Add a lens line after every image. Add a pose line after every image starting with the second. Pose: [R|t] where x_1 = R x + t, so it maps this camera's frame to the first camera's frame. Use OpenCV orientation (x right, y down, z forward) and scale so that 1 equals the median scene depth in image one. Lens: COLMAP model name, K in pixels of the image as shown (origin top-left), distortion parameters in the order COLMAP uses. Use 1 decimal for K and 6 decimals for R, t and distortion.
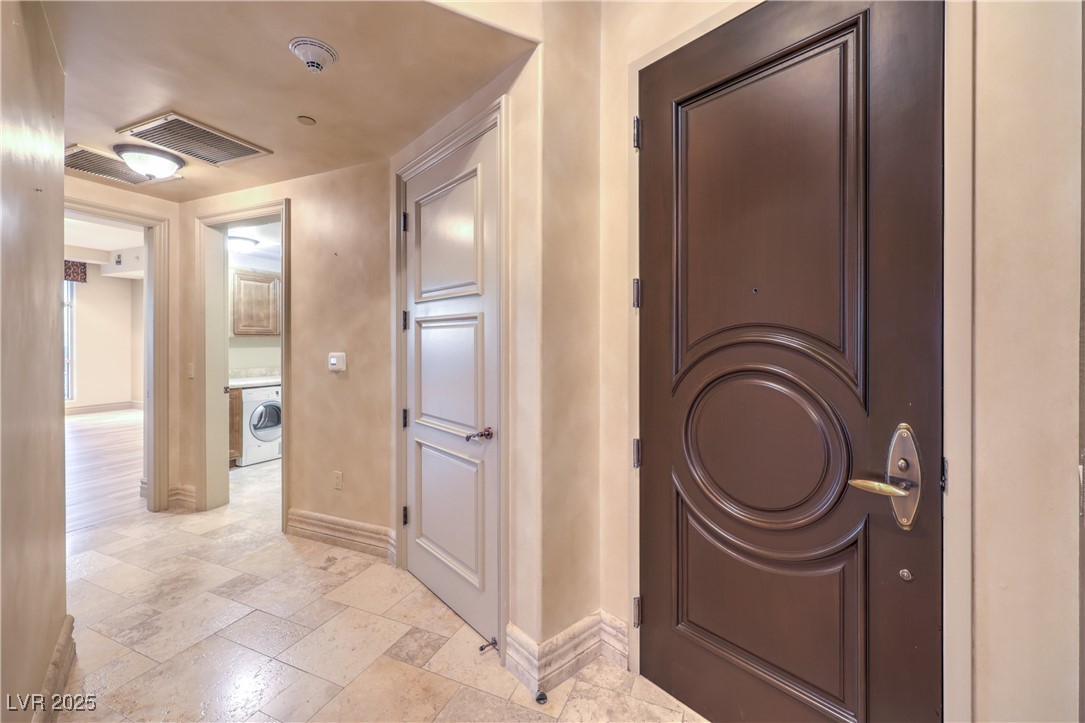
lens RADIAL K [[438.4, 0, 541.4], [0, 438.4, 350.6], [0, 0, 1]] dist [-0.001105, -0.000379]
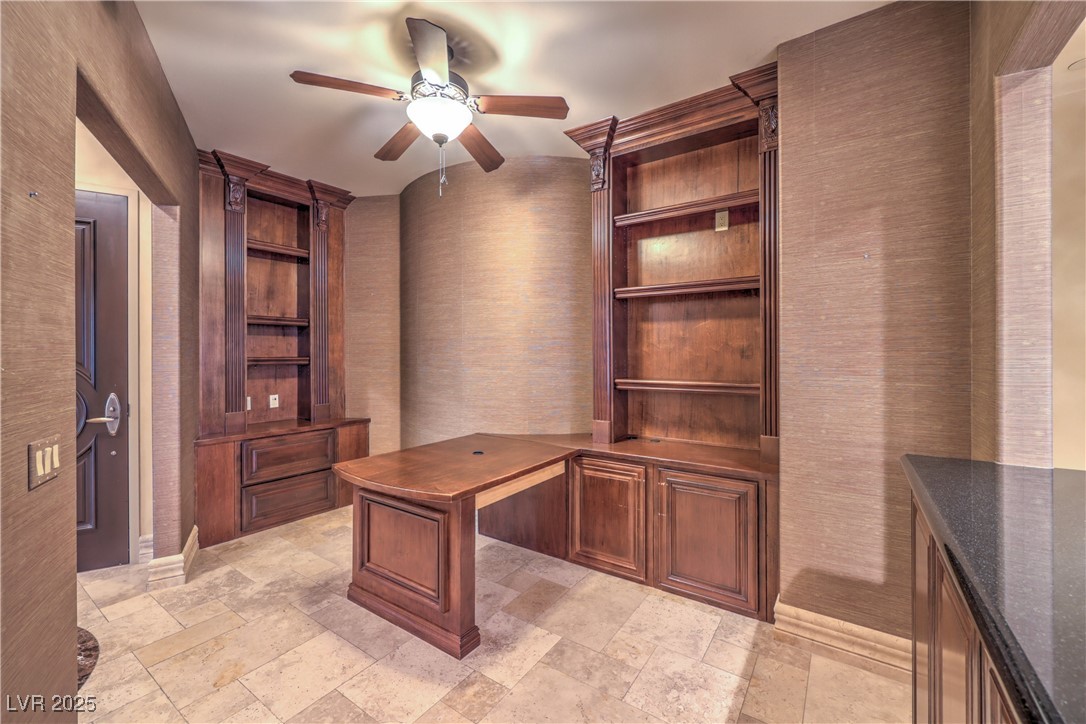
lens RADIAL K [[449.2, 0, 543.0], [0, 449.2, 362.0], [0, 0, 1]] dist [-0.002064, -0.000256]
pose [[0.197591, -0.010094, 0.980233, -0.528154], [0.009488, 0.999920, 0.008384, -0.008164], [-0.980239, 0.007644, 0.197670, -0.841539]]
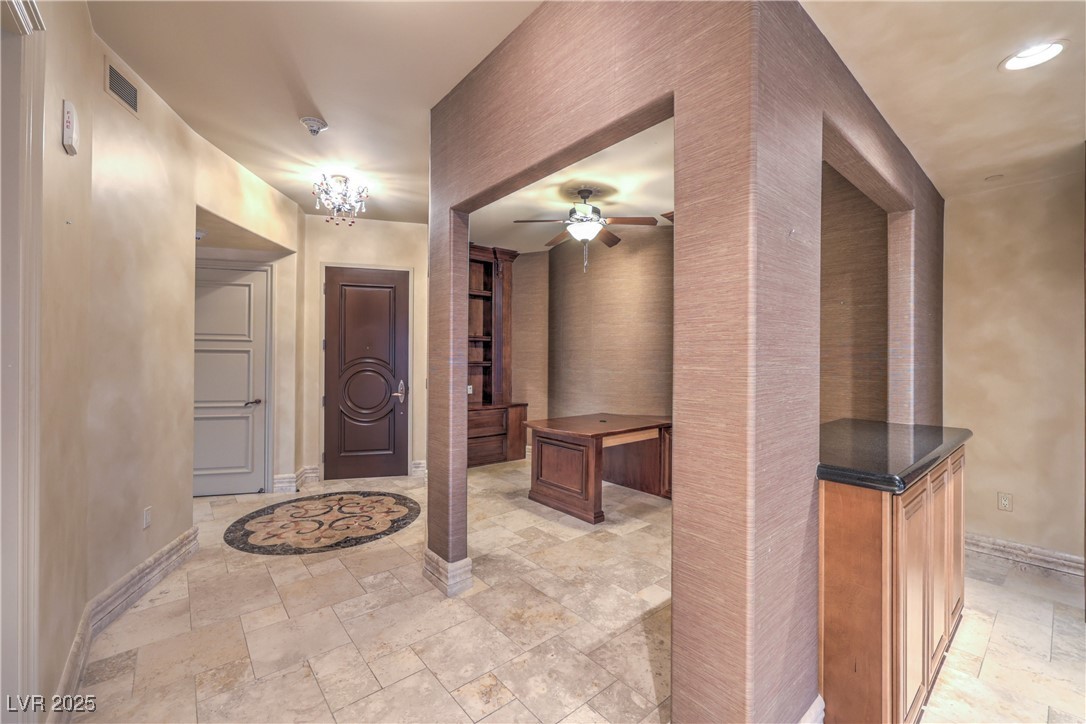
lens RADIAL K [[449.2, 0, 543.0], [0, 449.2, 362.0], [0, 0, 1]] dist [-0.002064, -0.000256]
pose [[0.442469, 0.004509, 0.896772, -1.175639], [-0.000106, 0.999988, -0.004975, -0.004862], [-0.896784, 0.002106, 0.442464, -1.039110]]
